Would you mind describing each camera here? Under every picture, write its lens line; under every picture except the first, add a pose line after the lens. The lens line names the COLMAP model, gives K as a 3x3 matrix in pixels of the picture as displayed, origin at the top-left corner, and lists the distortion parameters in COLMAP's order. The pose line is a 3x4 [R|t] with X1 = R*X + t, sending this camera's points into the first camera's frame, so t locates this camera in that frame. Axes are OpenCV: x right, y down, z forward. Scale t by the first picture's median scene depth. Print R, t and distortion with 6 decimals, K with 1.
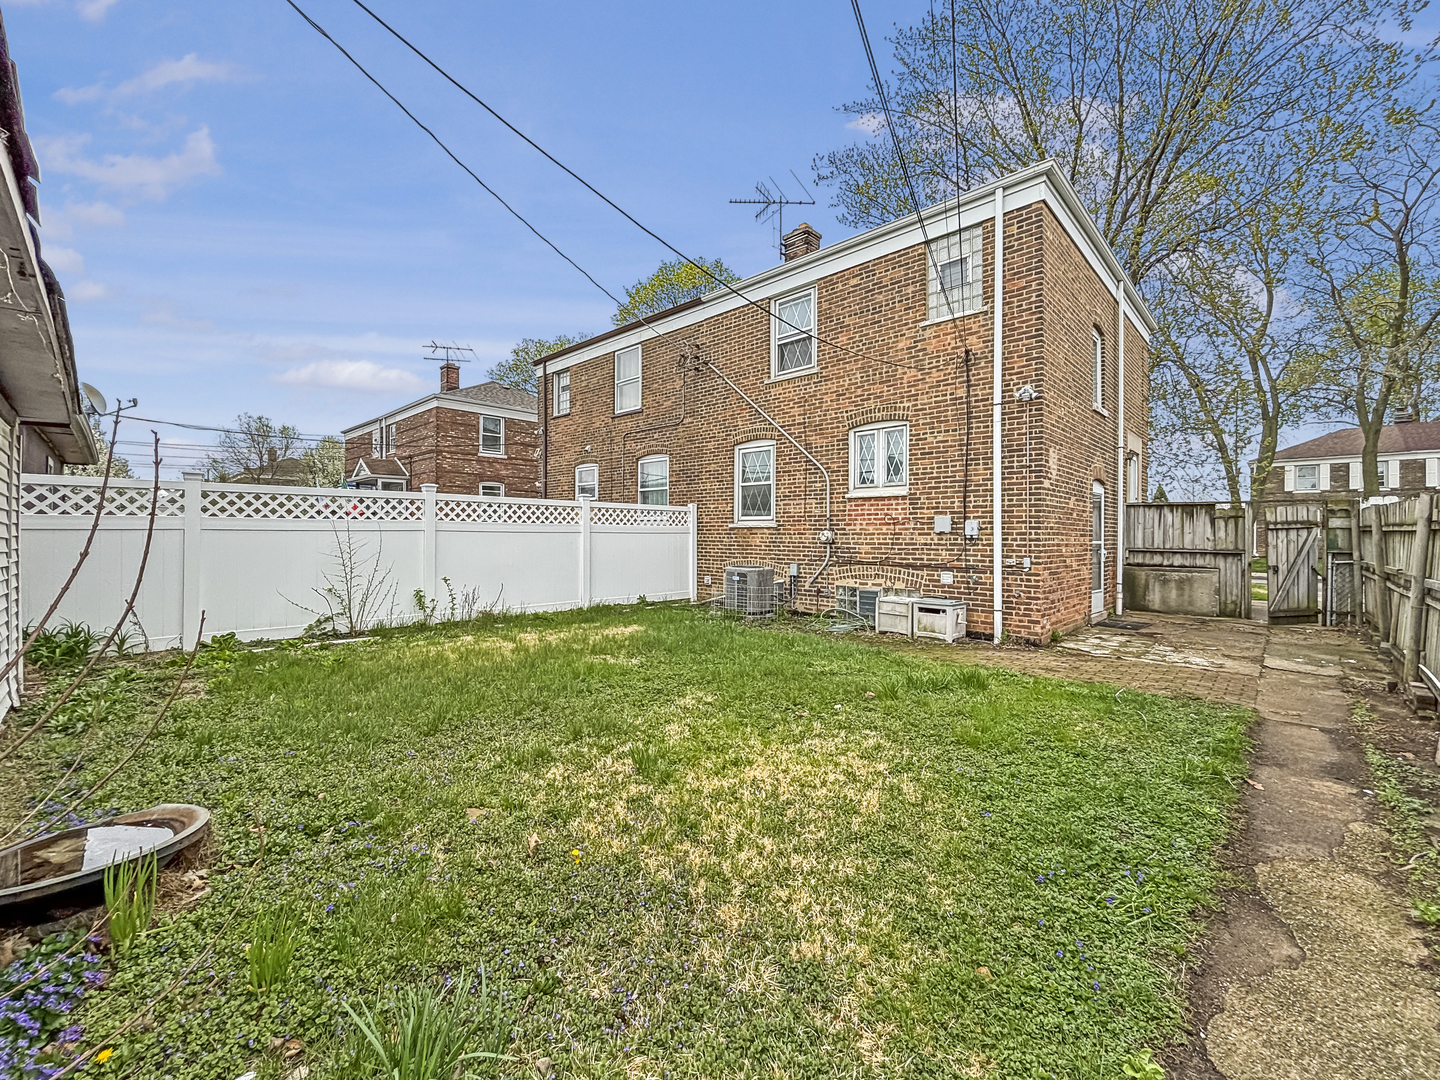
lens RADIAL K [[587.3, 0, 720.2], [0, 587.3, 536.6], [0, 0, 1]] dist [-0.000934, -0.000202]
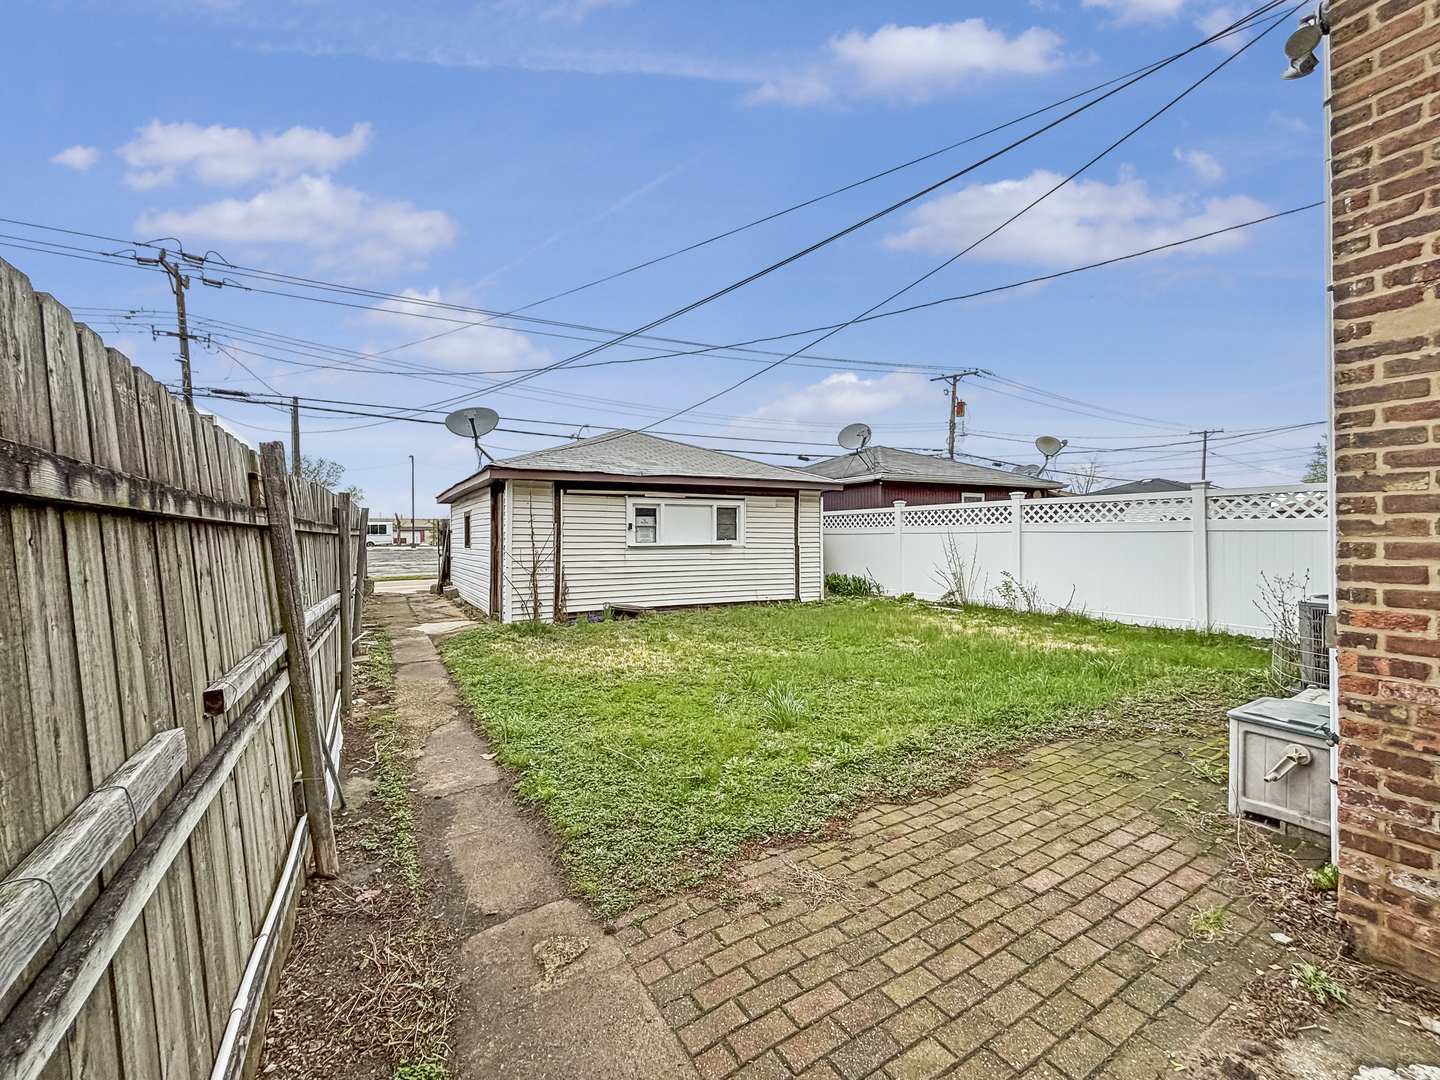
lens RADIAL K [[587.3, 0, 720.9], [0, 587.3, 537.7], [0, 0, 1]] dist [-0.000934, -0.000202]
pose [[-0.255762, -0.000790, -0.966739, 0.839937], [-0.001889, 0.999998, -0.000318, 0.003559], [0.966738, 0.001745, -0.255763, 0.765143]]
